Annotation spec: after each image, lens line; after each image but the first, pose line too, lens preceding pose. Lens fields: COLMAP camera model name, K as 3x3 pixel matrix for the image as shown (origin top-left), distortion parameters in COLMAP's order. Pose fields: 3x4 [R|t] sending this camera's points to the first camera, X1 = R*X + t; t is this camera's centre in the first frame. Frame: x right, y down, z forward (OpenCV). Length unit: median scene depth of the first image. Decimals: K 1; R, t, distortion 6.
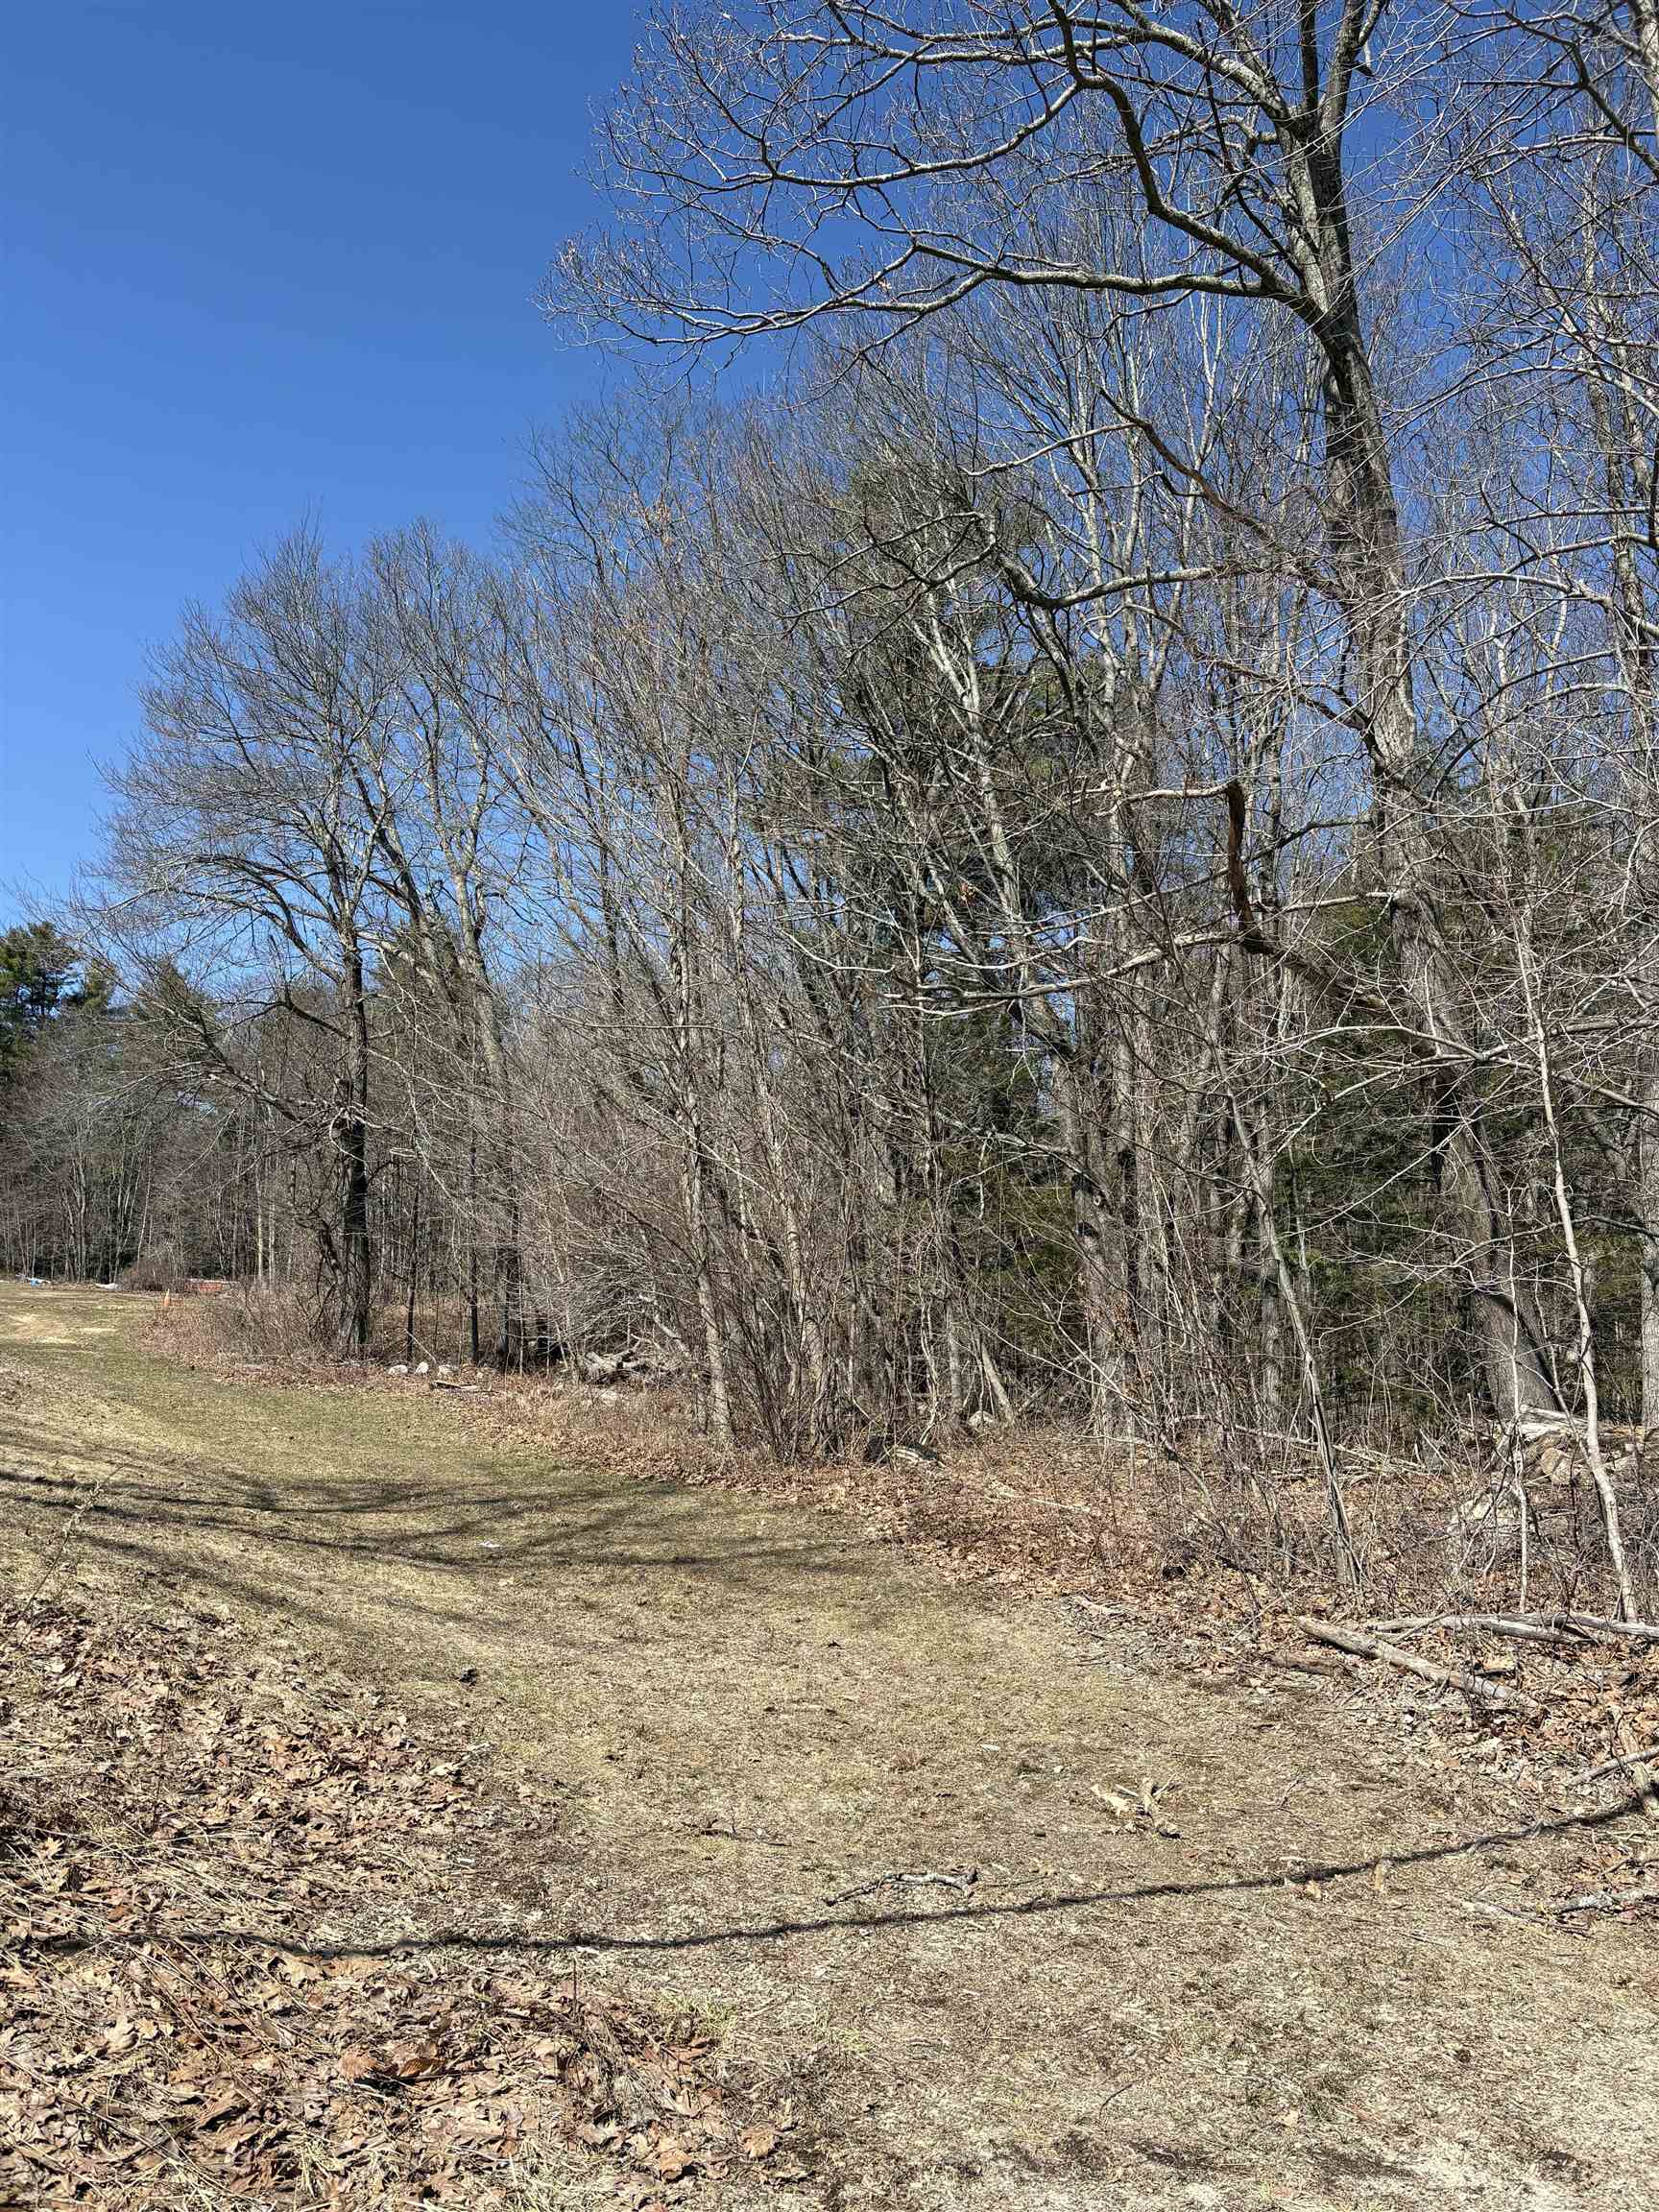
lens RADIAL K [[1708.2, 0, 826.8], [0, 1708.2, 1125.4], [0, 0, 1]] dist [0.026466, 0.005193]
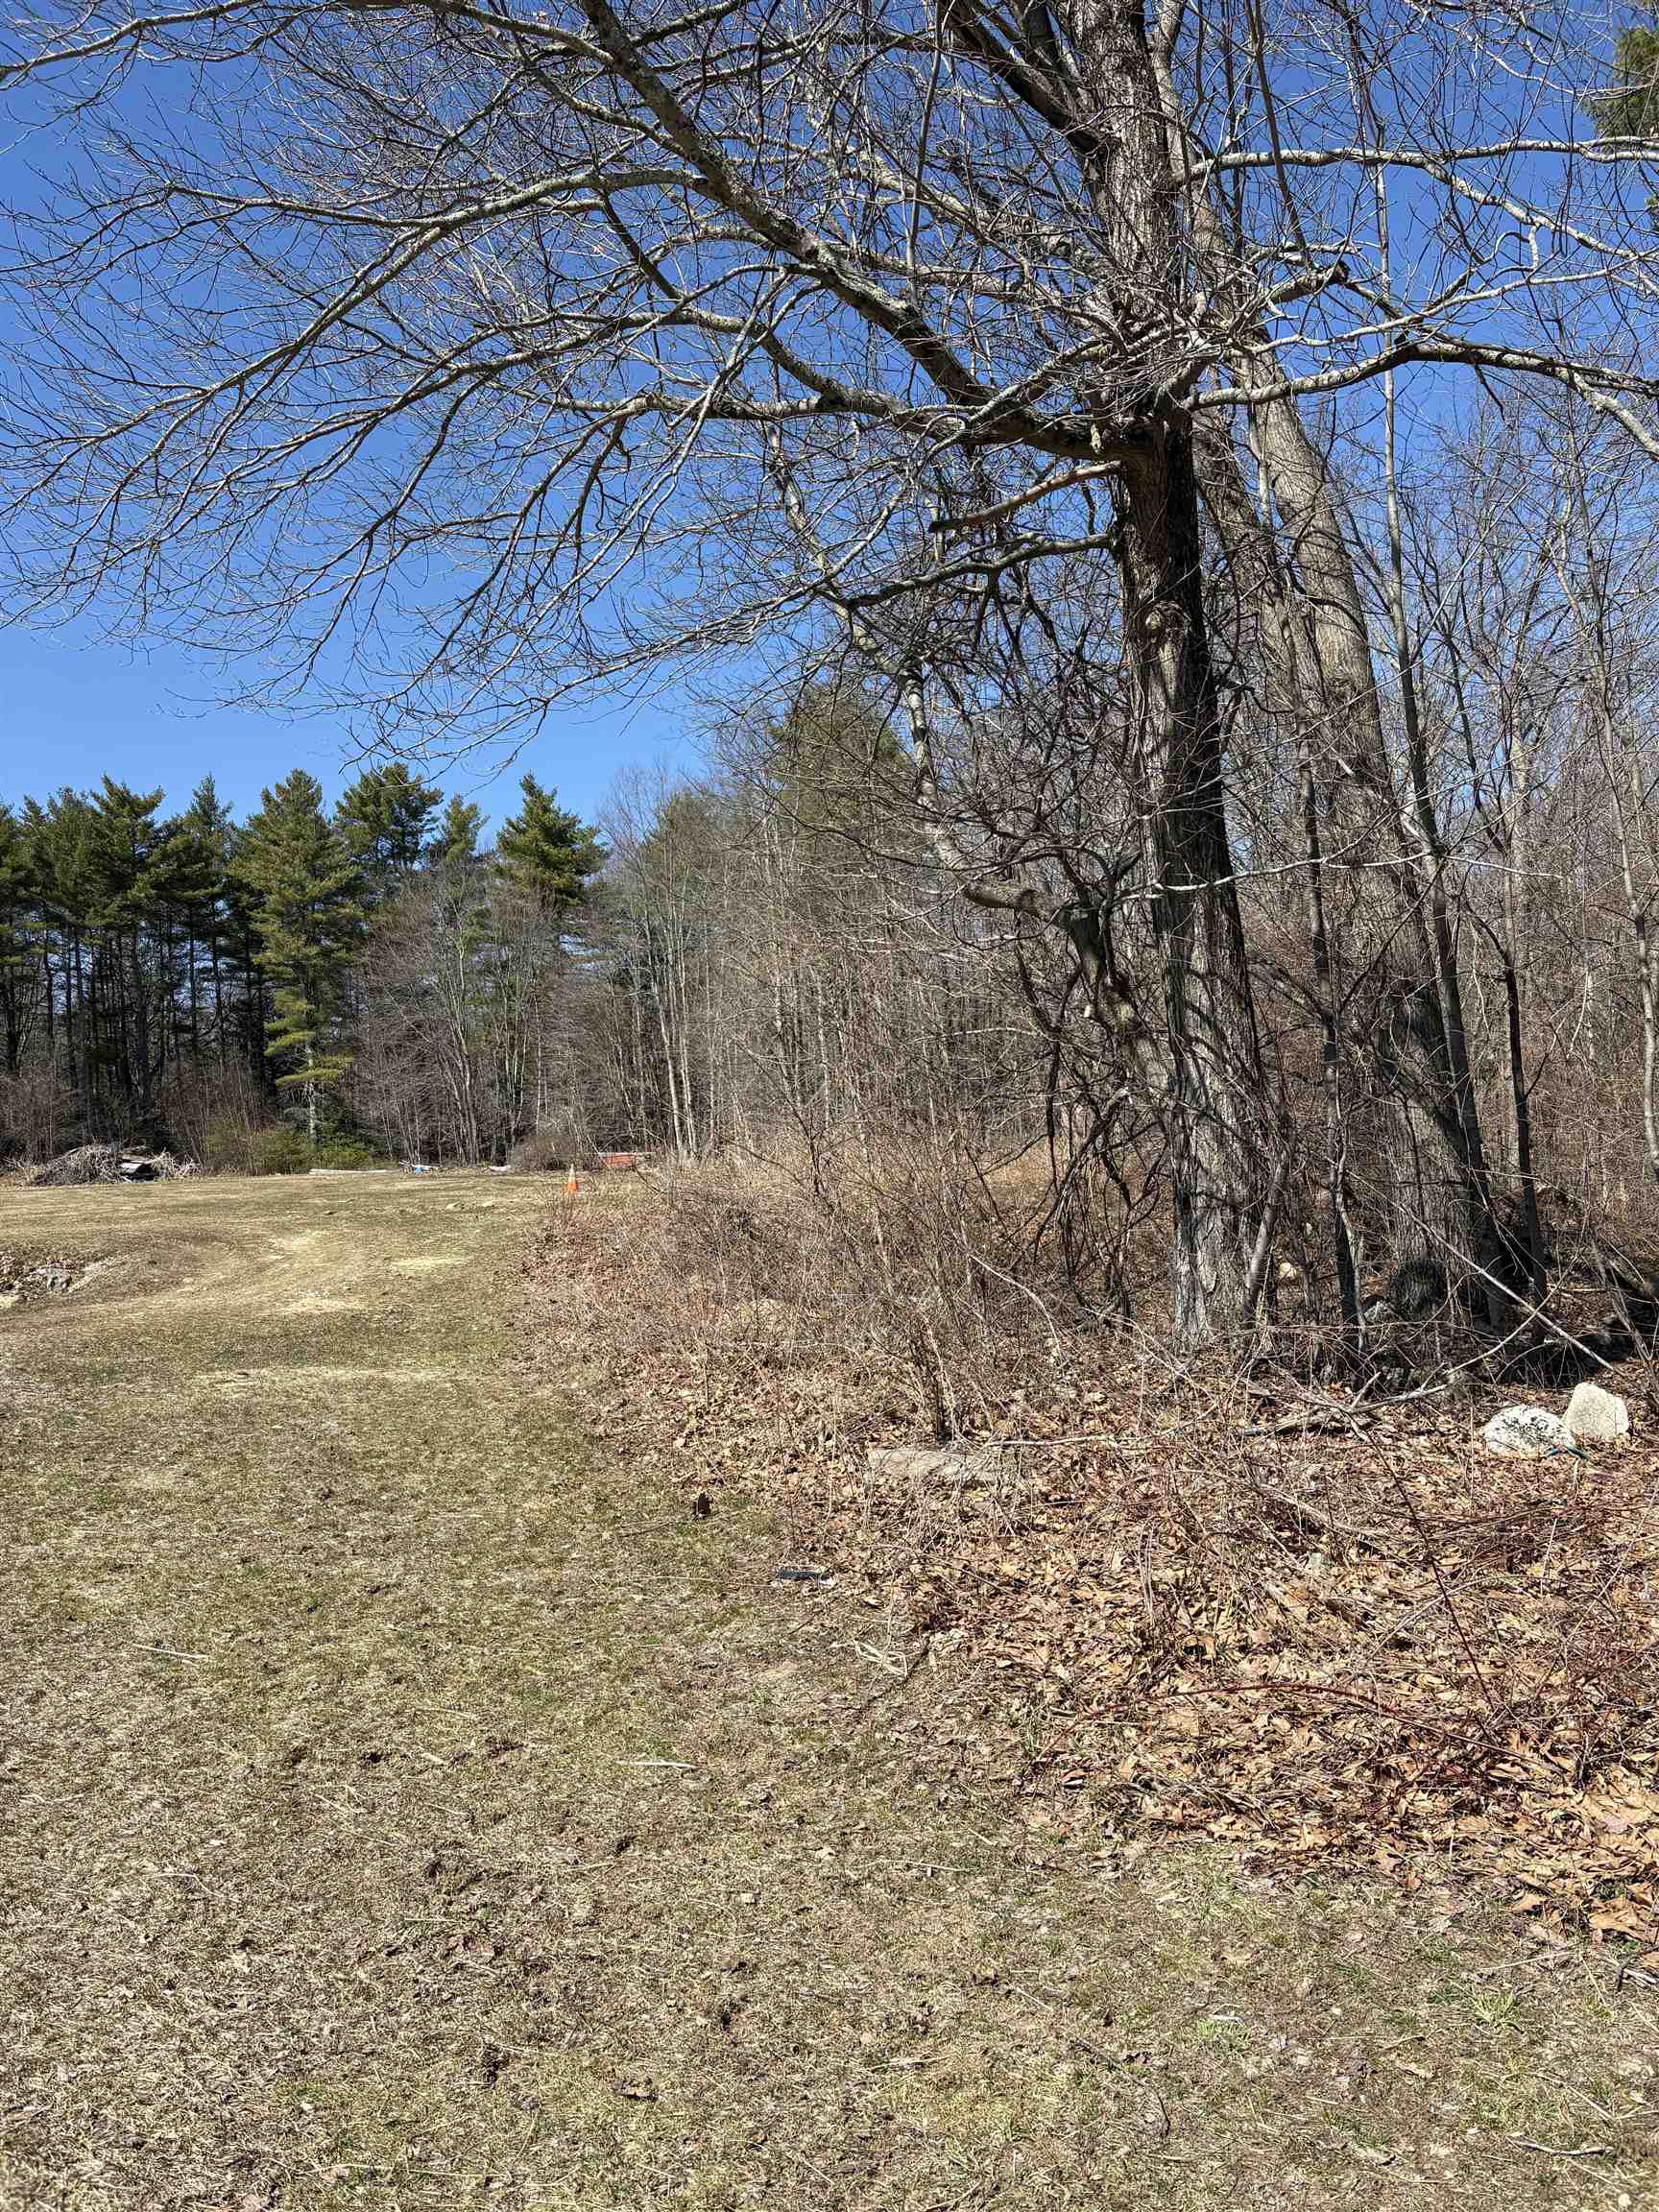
lens RADIAL K [[1708.2, 0, 849.3], [0, 1708.2, 1126.1], [0, 0, 1]] dist [0.026466, 0.005193]
pose [[0.976722, -0.072614, -0.201843, -0.312480], [0.090253, 0.992733, 0.079595, 0.081039], [0.194597, -0.095959, 0.976178, 0.817363]]
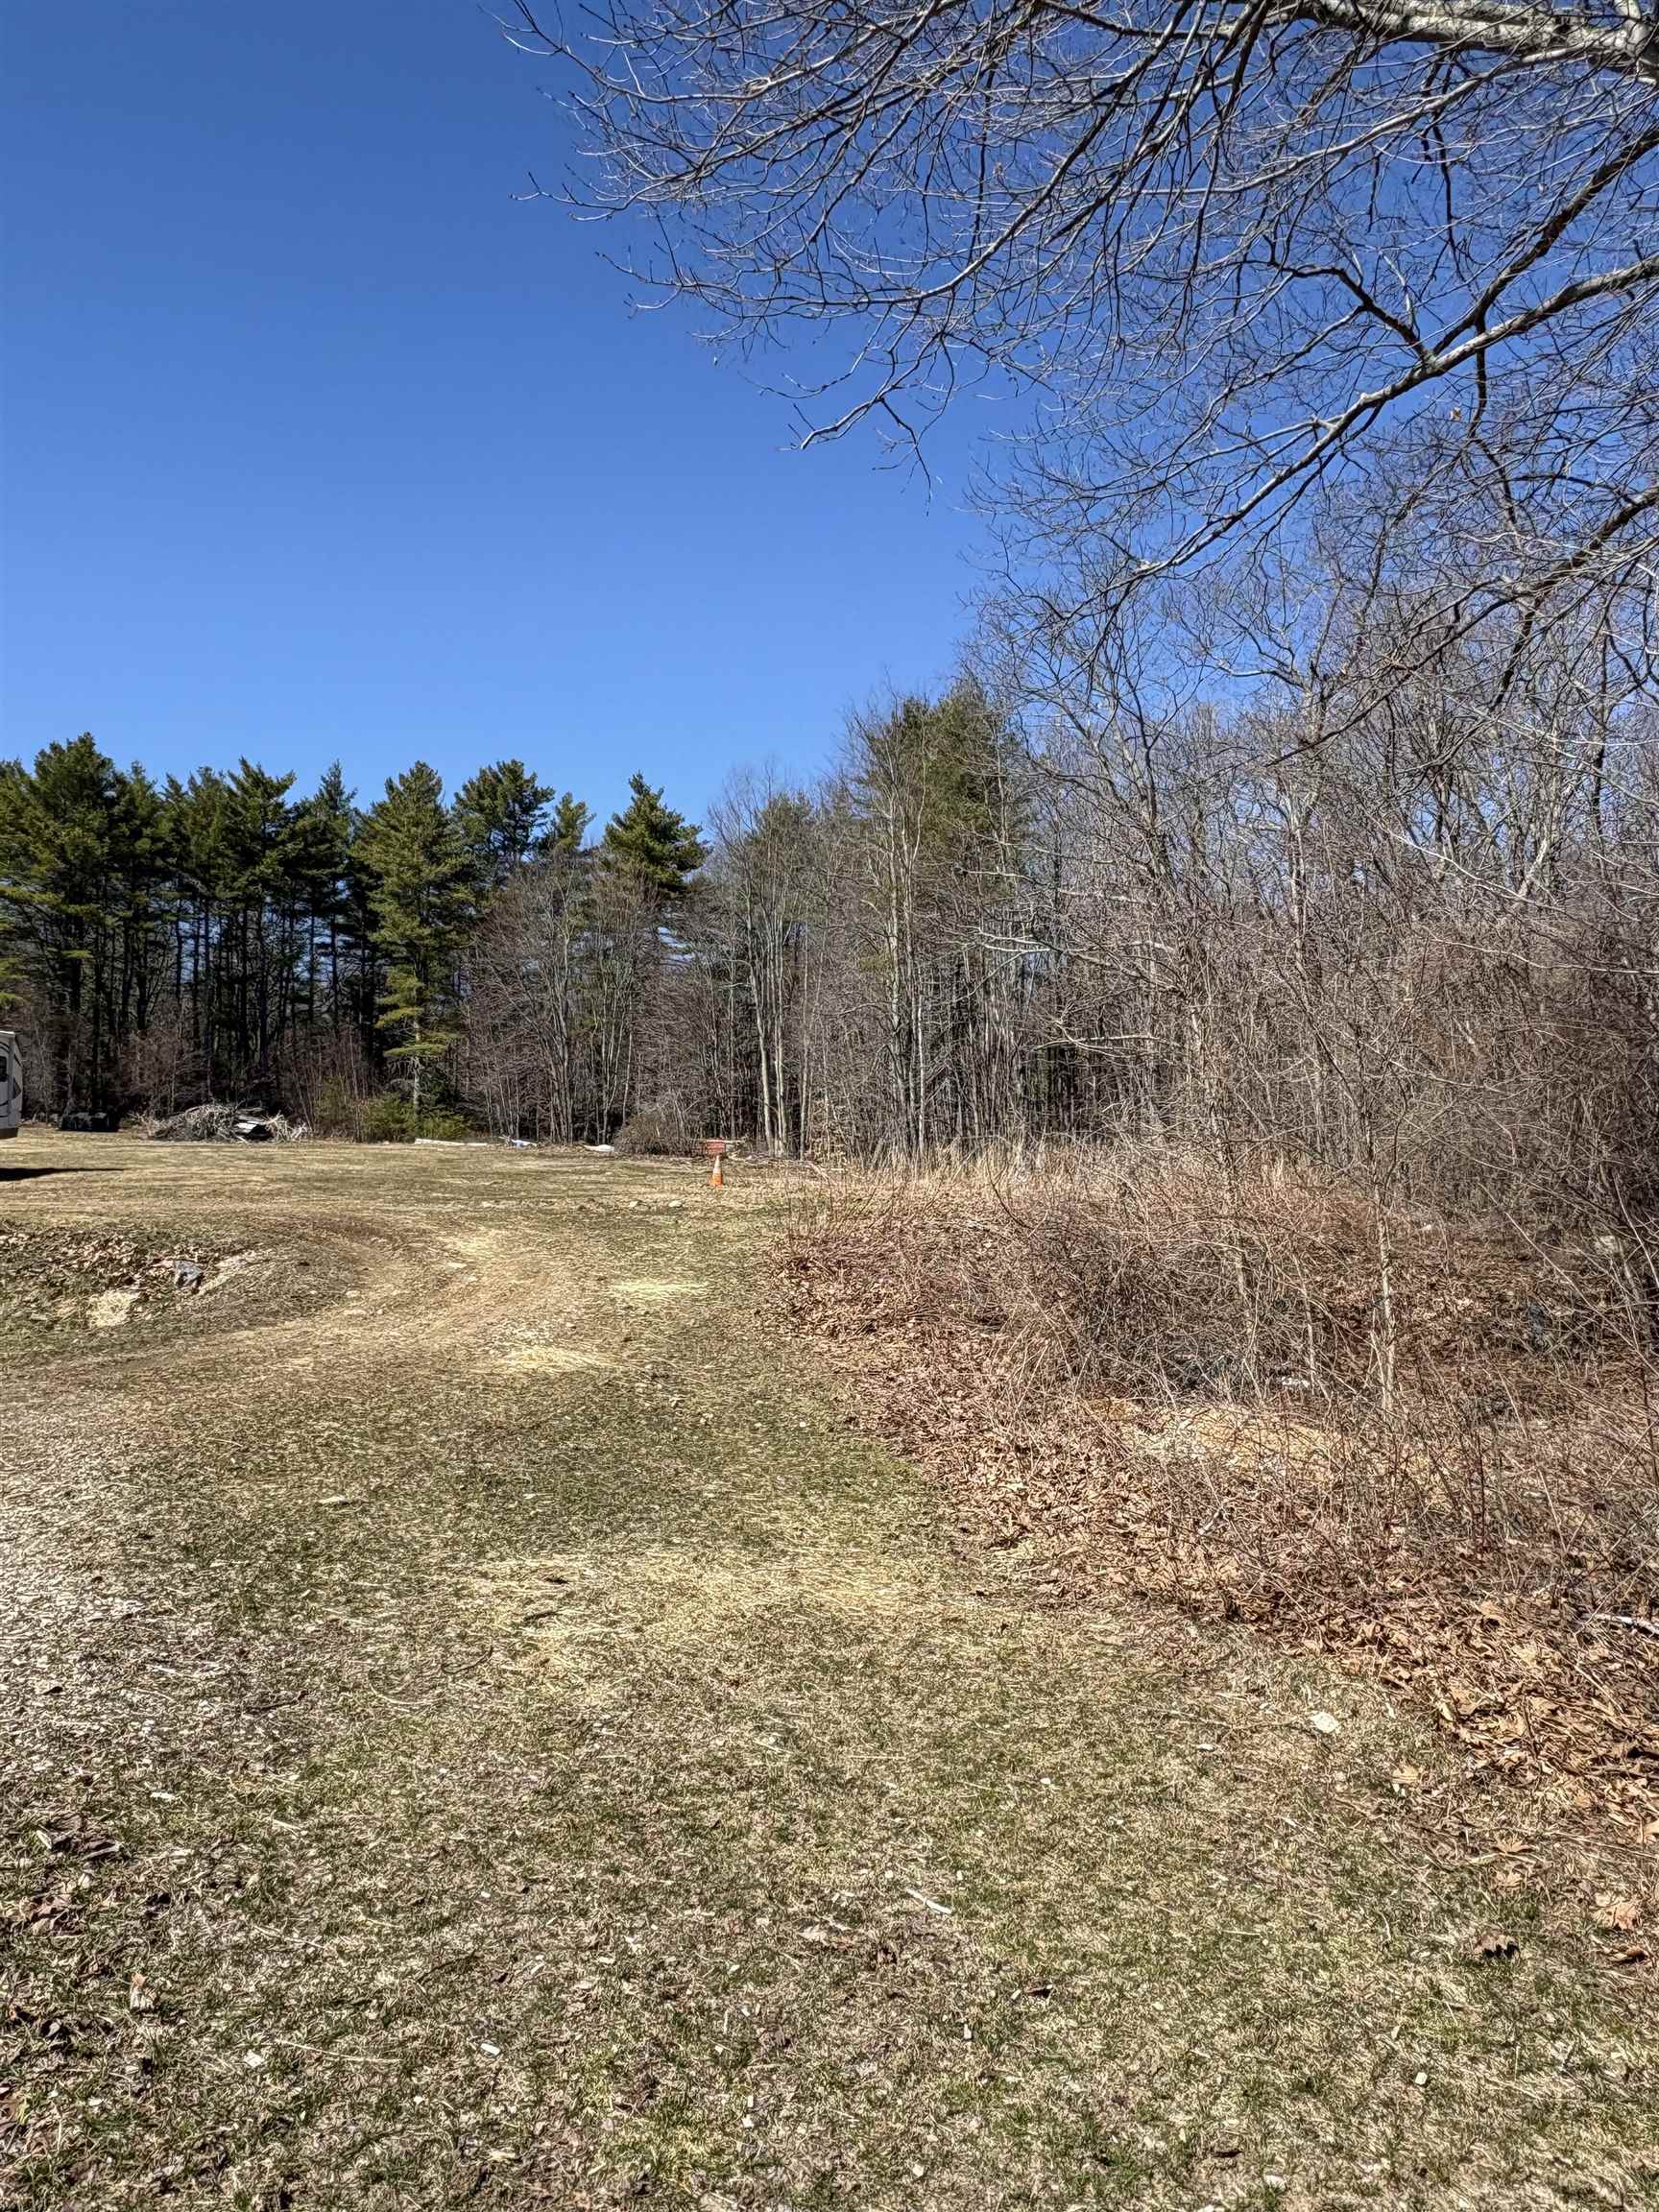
lens RADIAL K [[1555.2, 0, 834.7], [0, 1555.2, 1116.6], [0, 0, 1]] dist [0.011165, 0.007809]
pose [[0.971958, -0.019919, -0.234308, -0.432770], [0.038079, 0.996587, 0.073237, 0.090829], [0.232050, -0.080105, 0.969400, 0.982504]]
